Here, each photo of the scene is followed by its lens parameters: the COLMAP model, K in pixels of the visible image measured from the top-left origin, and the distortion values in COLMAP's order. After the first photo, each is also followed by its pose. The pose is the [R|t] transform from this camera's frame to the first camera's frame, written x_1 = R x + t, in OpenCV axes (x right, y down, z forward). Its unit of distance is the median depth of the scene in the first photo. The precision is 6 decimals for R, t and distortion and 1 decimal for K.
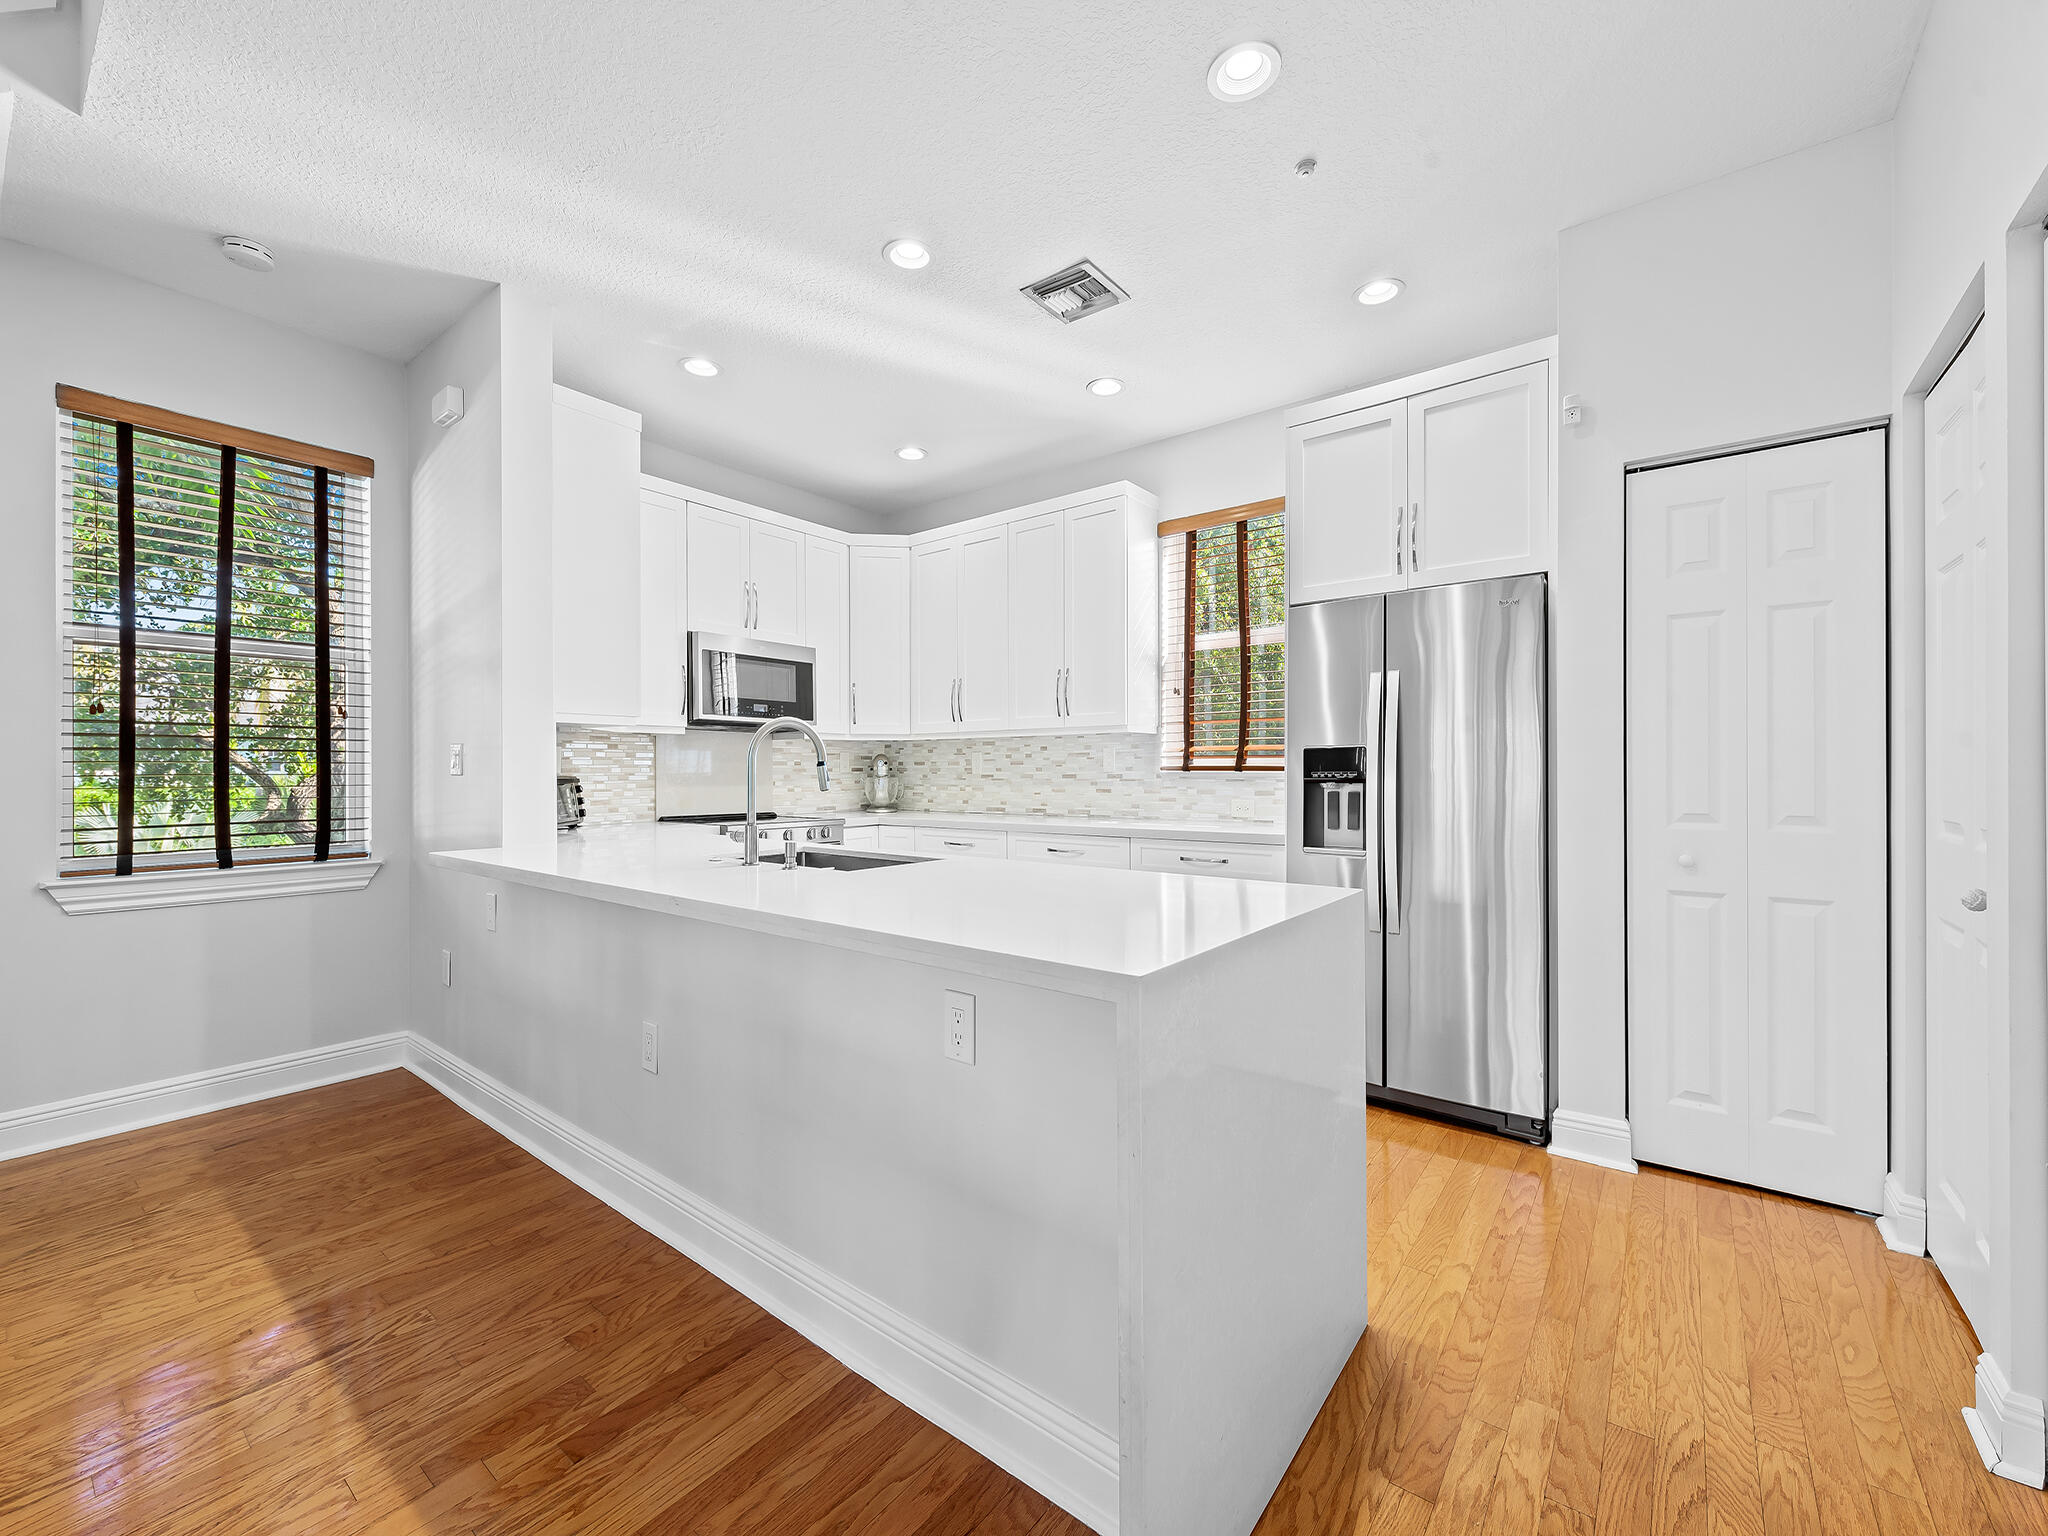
lens RADIAL K [[834.4, 0, 1024.0], [0, 834.4, 768.0], [0, 0, 1]] dist [-0.002351, -0.000617]
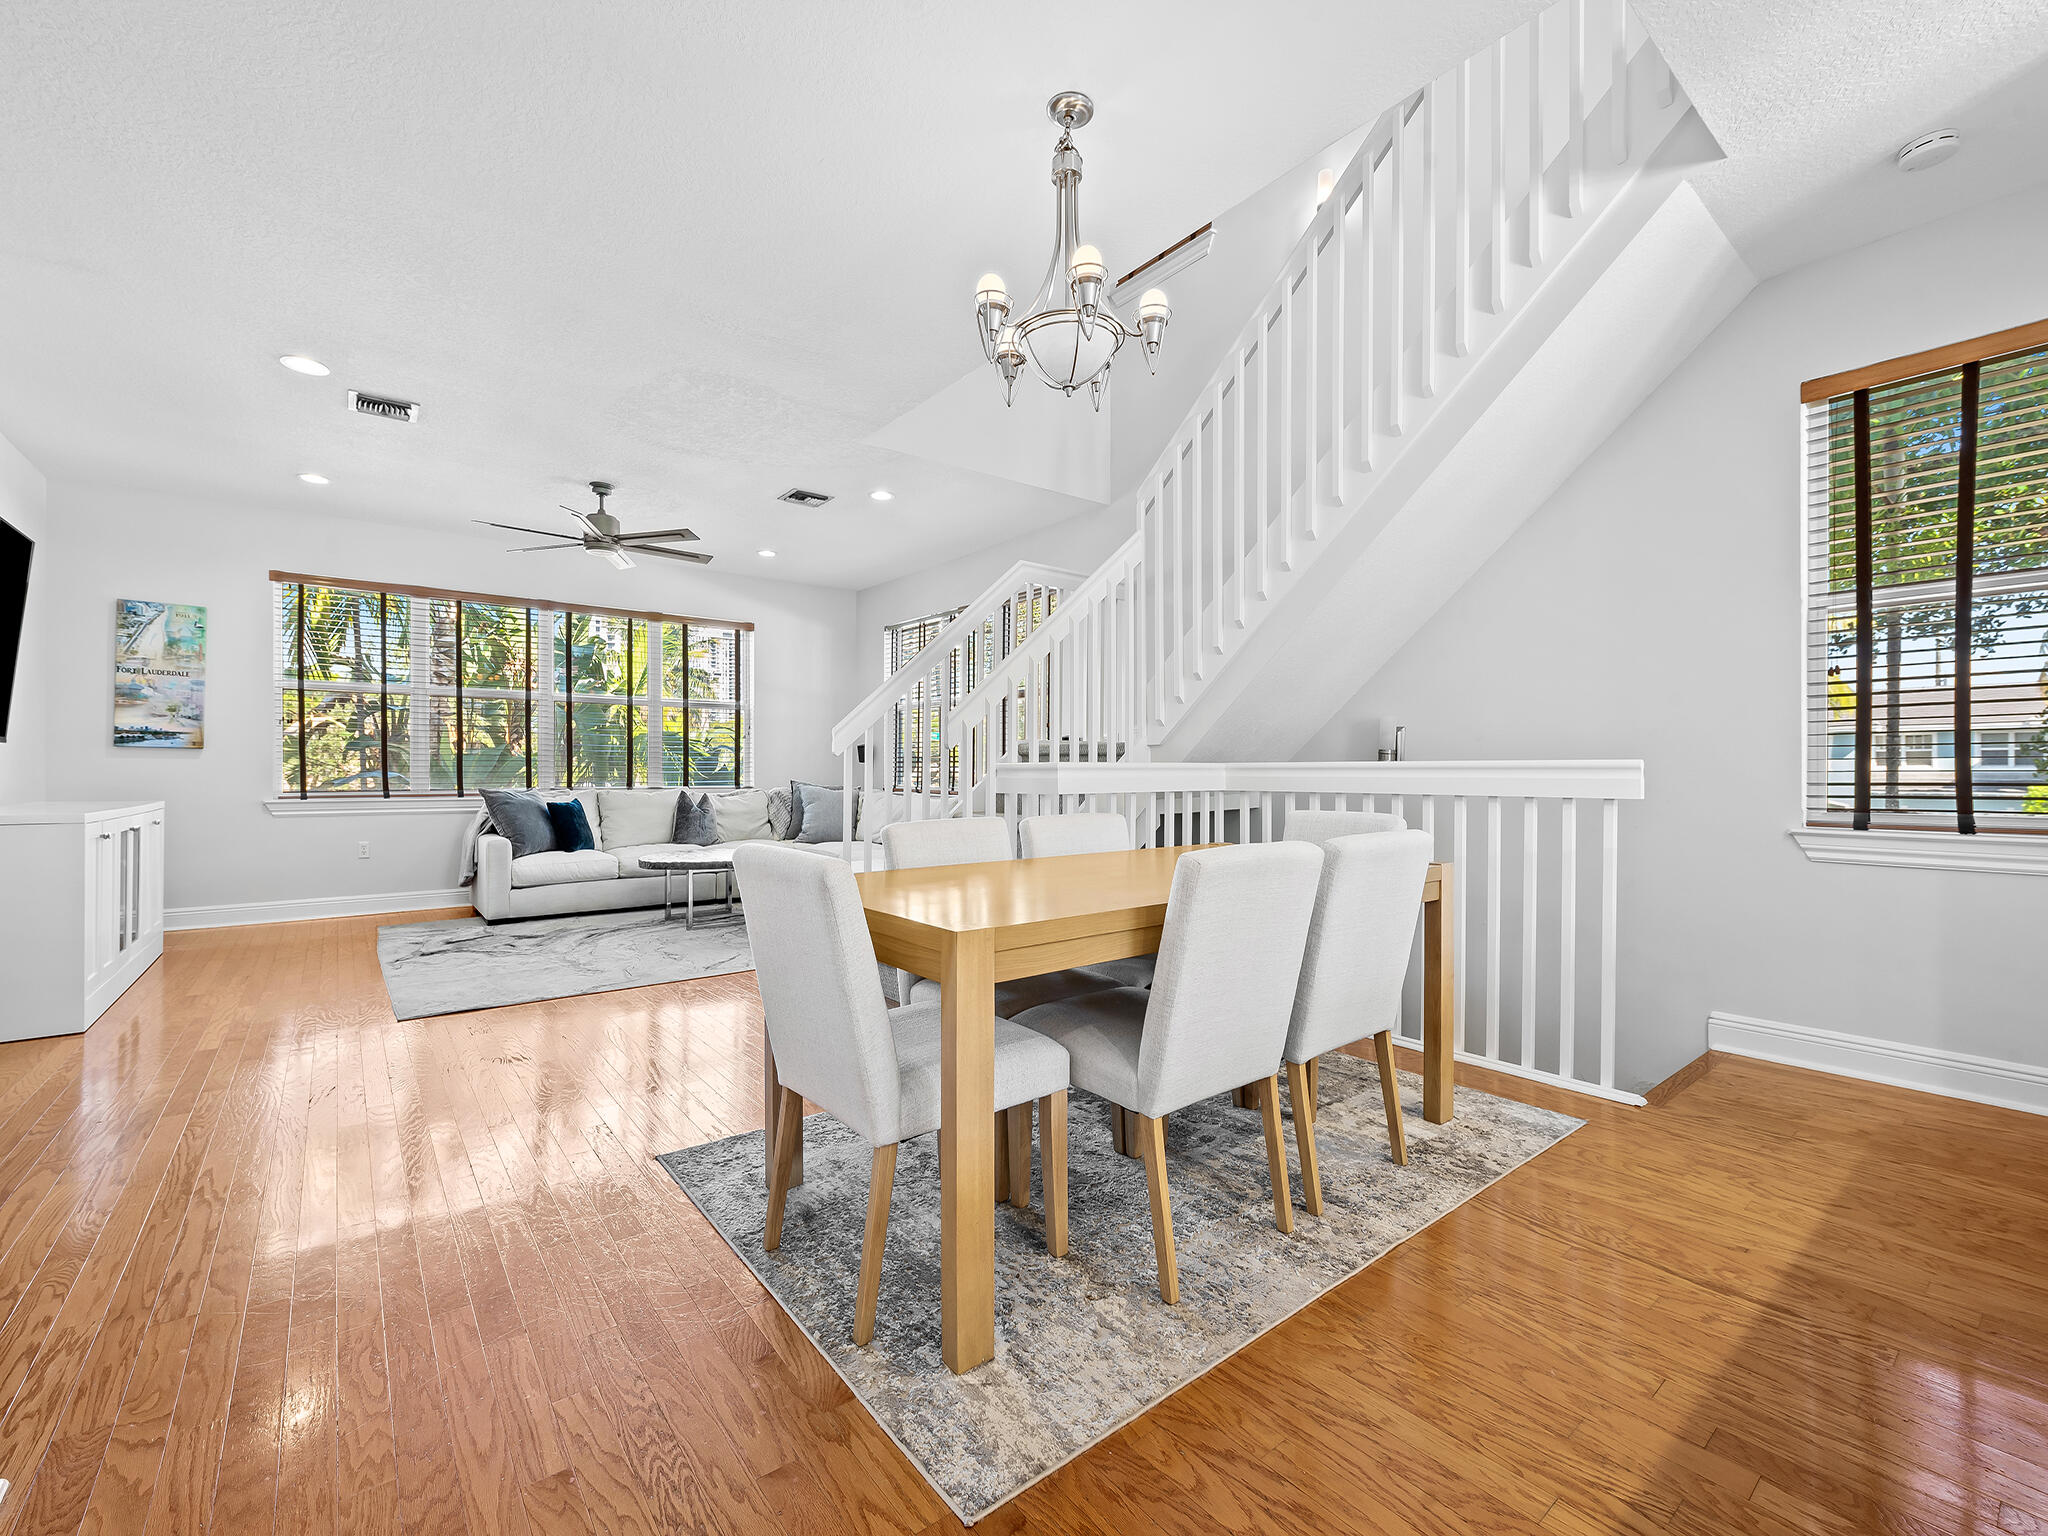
lens RADIAL K [[876.3, 0, 1024.0], [0, 876.3, 768.0], [0, 0, 1]] dist [-0.000808, -0.000124]
pose [[-0.244537, -0.004761, -0.969628, 0.206203], [0.002224, 0.999983, -0.005471, 0.052166], [0.969637, -0.003494, -0.244523, 0.243199]]
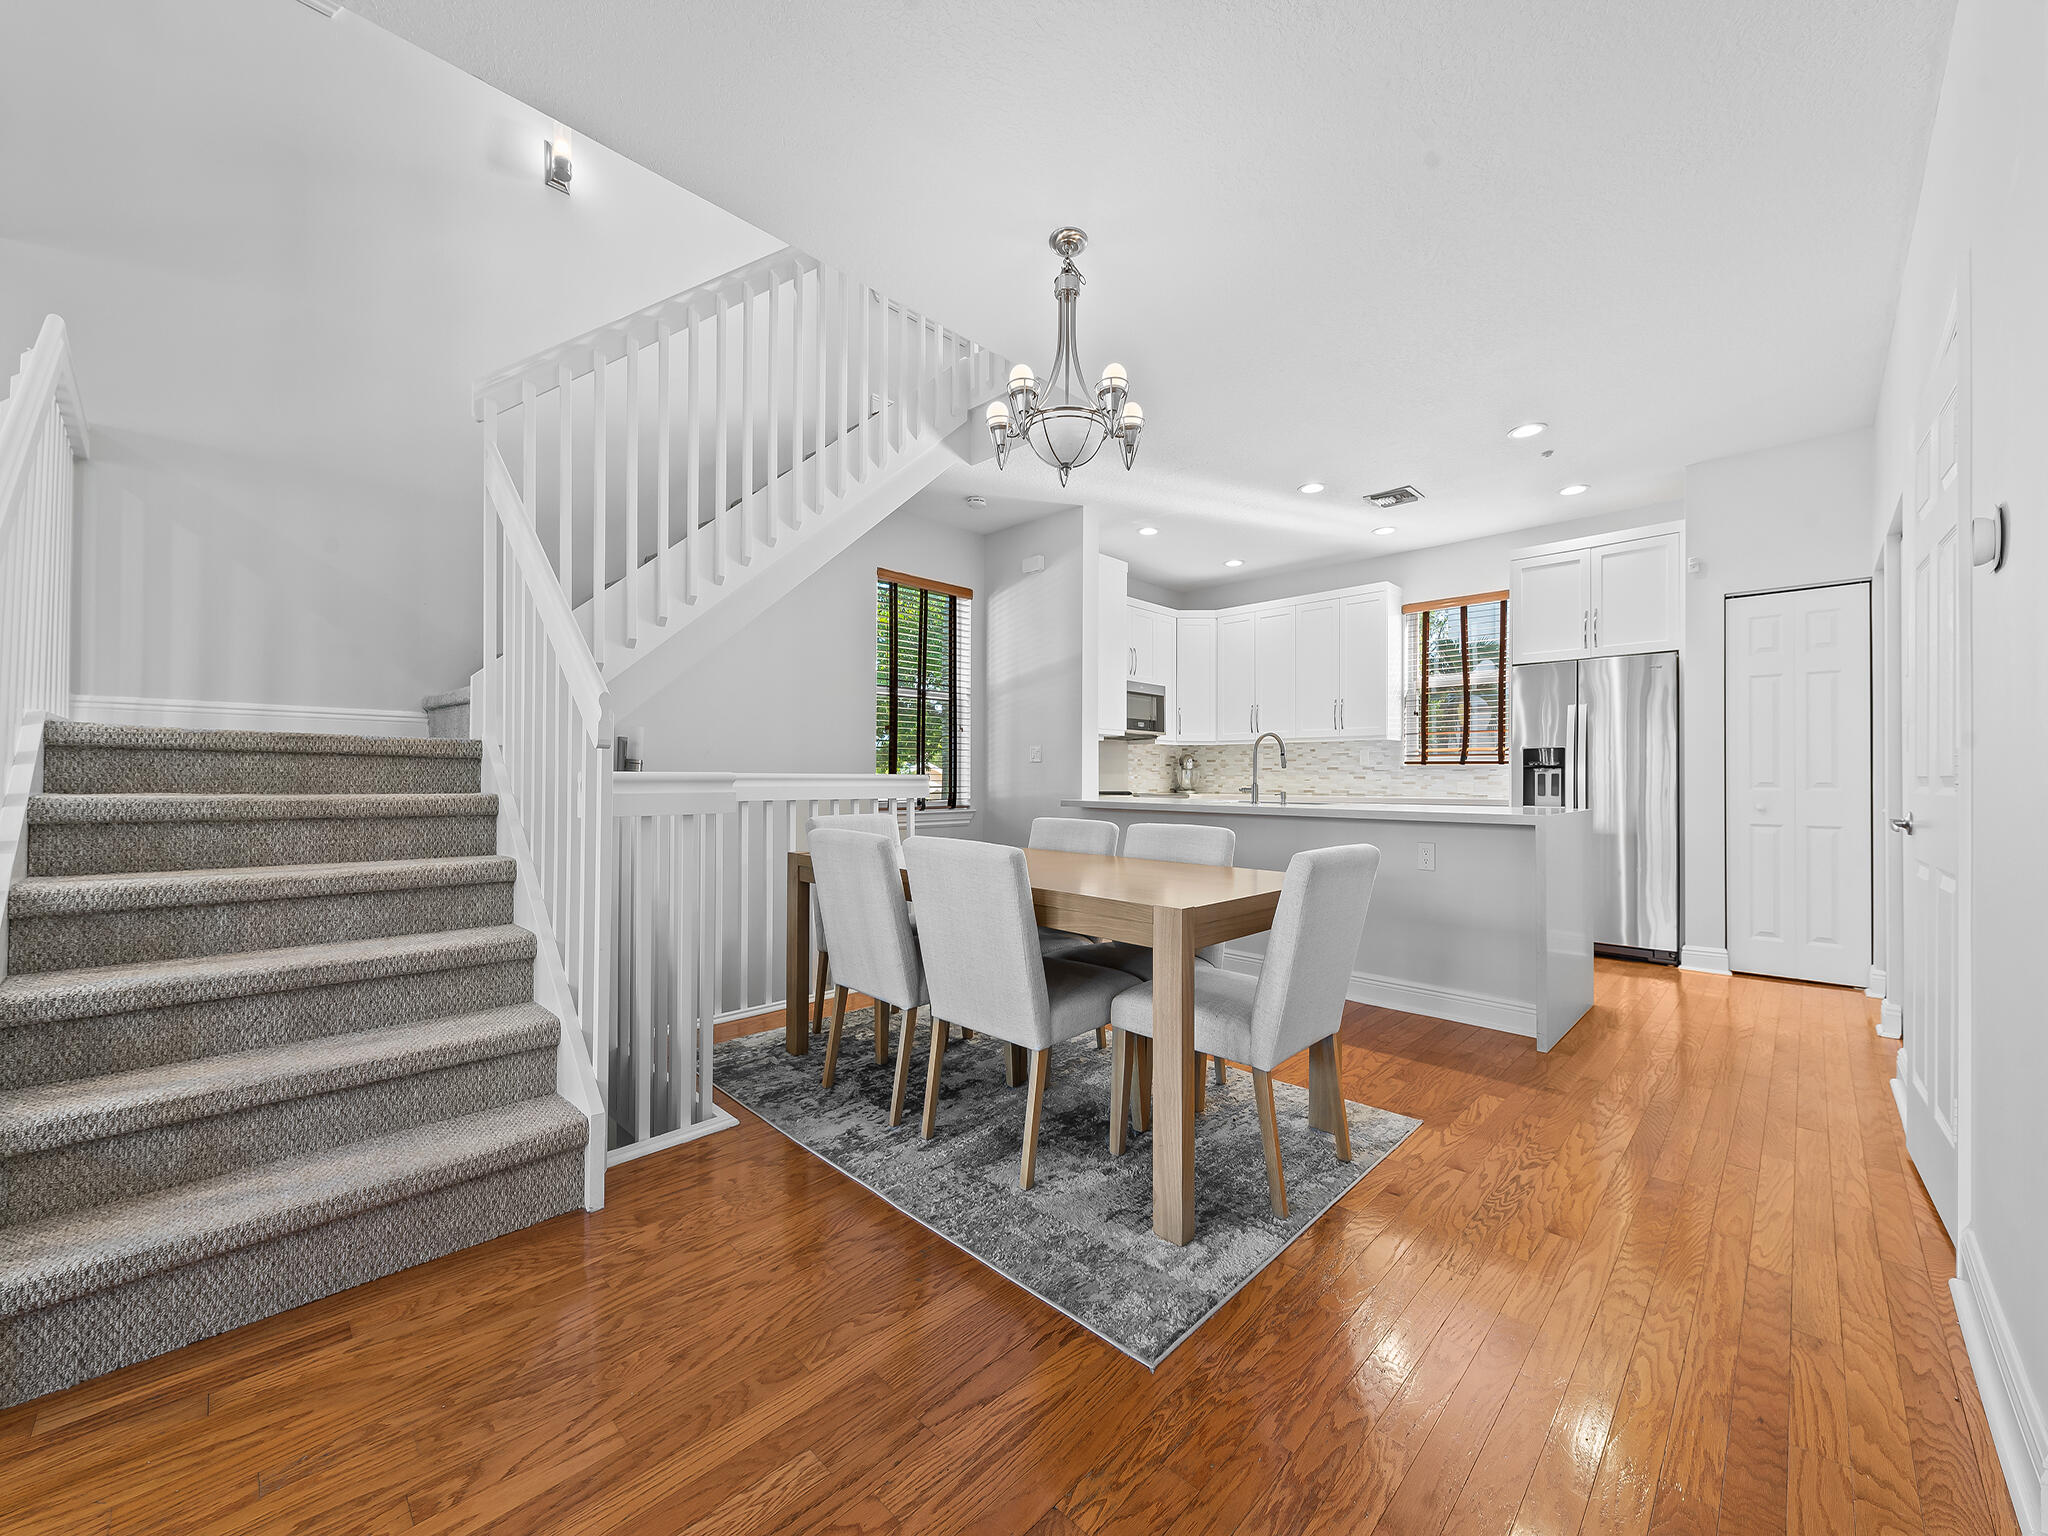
lens RADIAL K [[792.8, 0, 1023.6], [0, 792.8, 770.4], [0, 0, 1]] dist [0.001527, -0.000144]
pose [[0.993024, 0.004644, -0.117817, -0.526761], [-0.005341, 0.999970, -0.005594, 0.037989], [0.117788, 0.006184, 0.993020, -0.796970]]
